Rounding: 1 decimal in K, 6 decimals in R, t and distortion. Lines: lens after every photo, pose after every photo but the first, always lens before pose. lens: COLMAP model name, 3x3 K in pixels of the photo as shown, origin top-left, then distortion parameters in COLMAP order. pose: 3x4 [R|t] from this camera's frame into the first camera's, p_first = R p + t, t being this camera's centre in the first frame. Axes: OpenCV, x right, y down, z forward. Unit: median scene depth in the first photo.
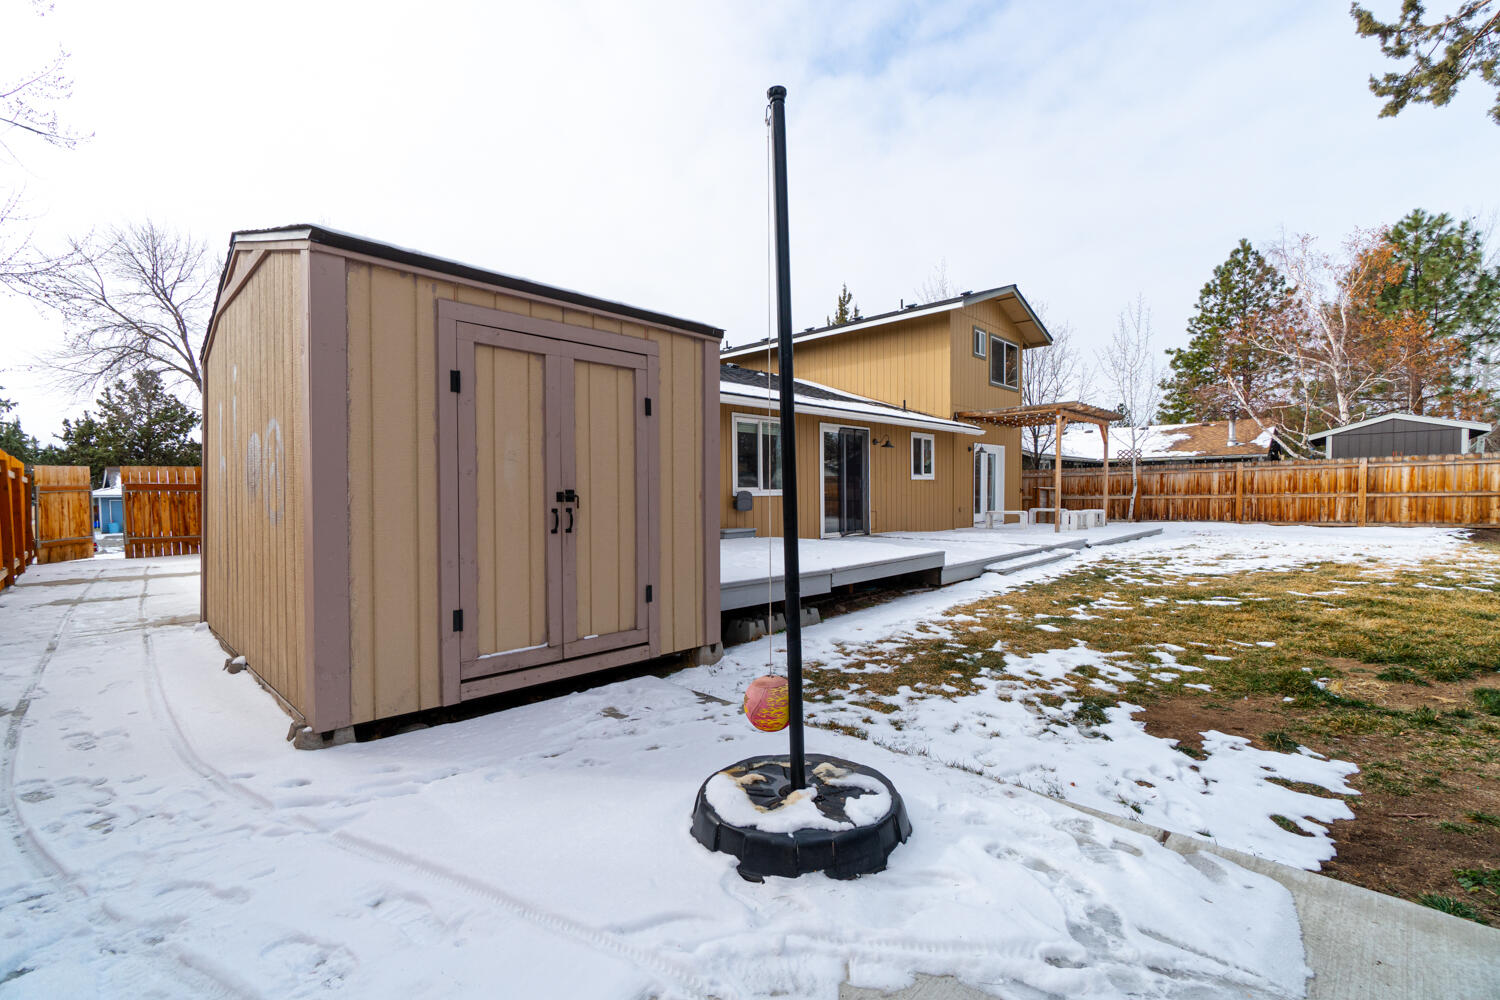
lens RADIAL K [[657.2, 0, 742.9], [0, 657.2, 515.0], [0, 0, 1]] dist [-0.000491, -0.000504]
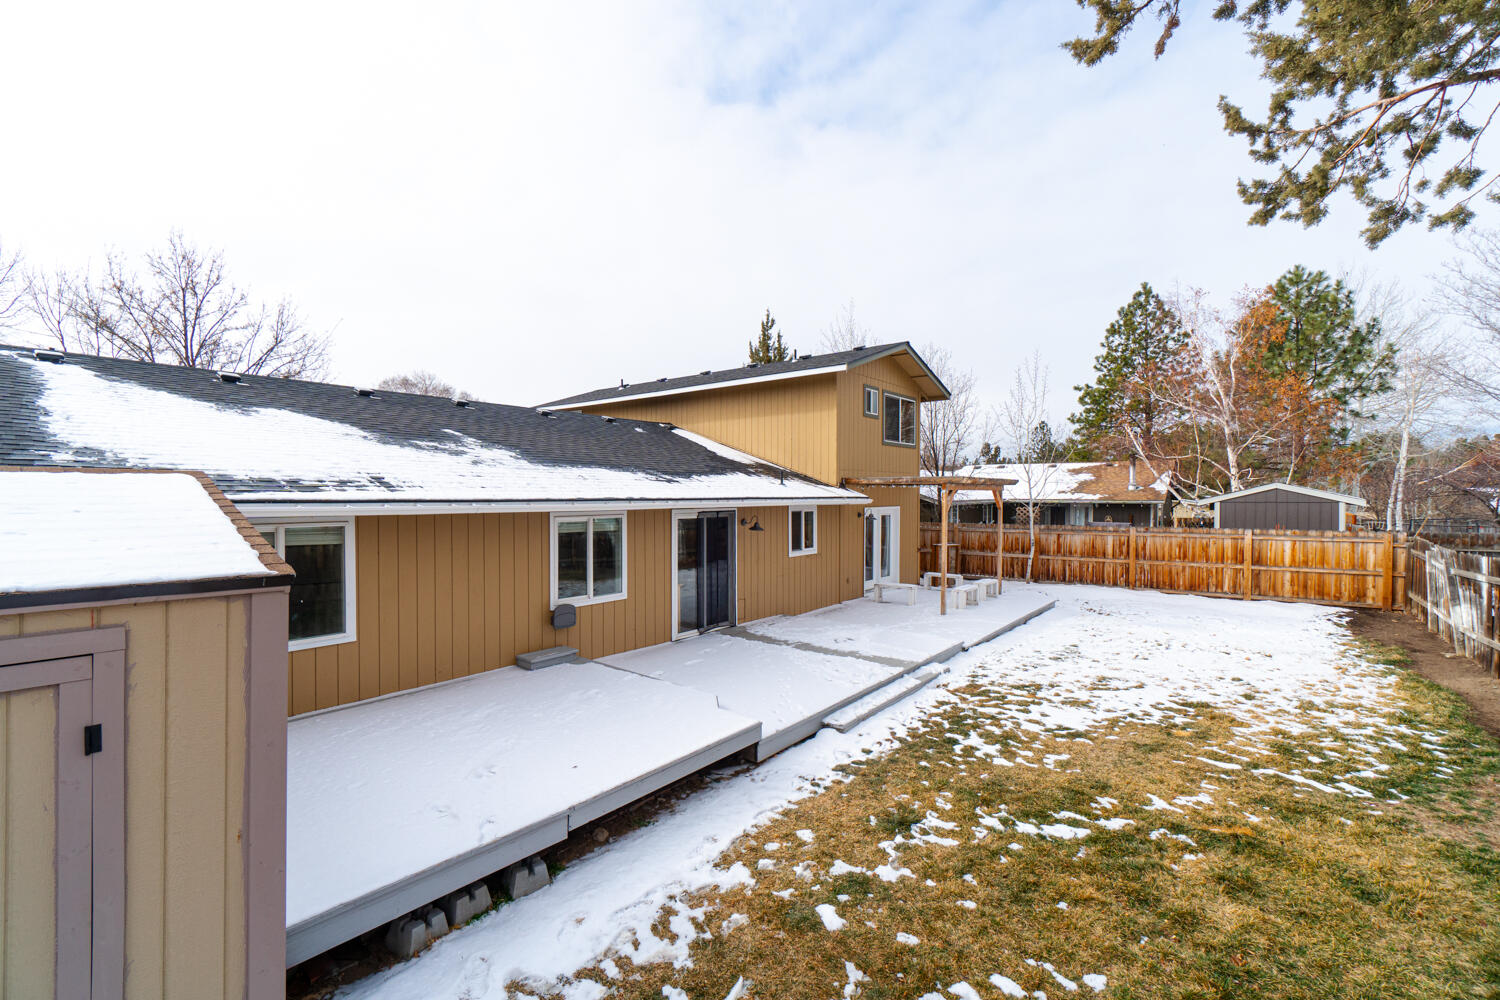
lens RADIAL K [[645.6, 0, 741.9], [0, 645.6, 499.8], [0, 0, 1]] dist [-0.008655, 0.000858]
pose [[0.996777, 0.011319, 0.079420, 0.101861], [-0.009426, 0.999664, -0.024166, -0.095766], [-0.079667, 0.023340, 0.996548, 0.090978]]
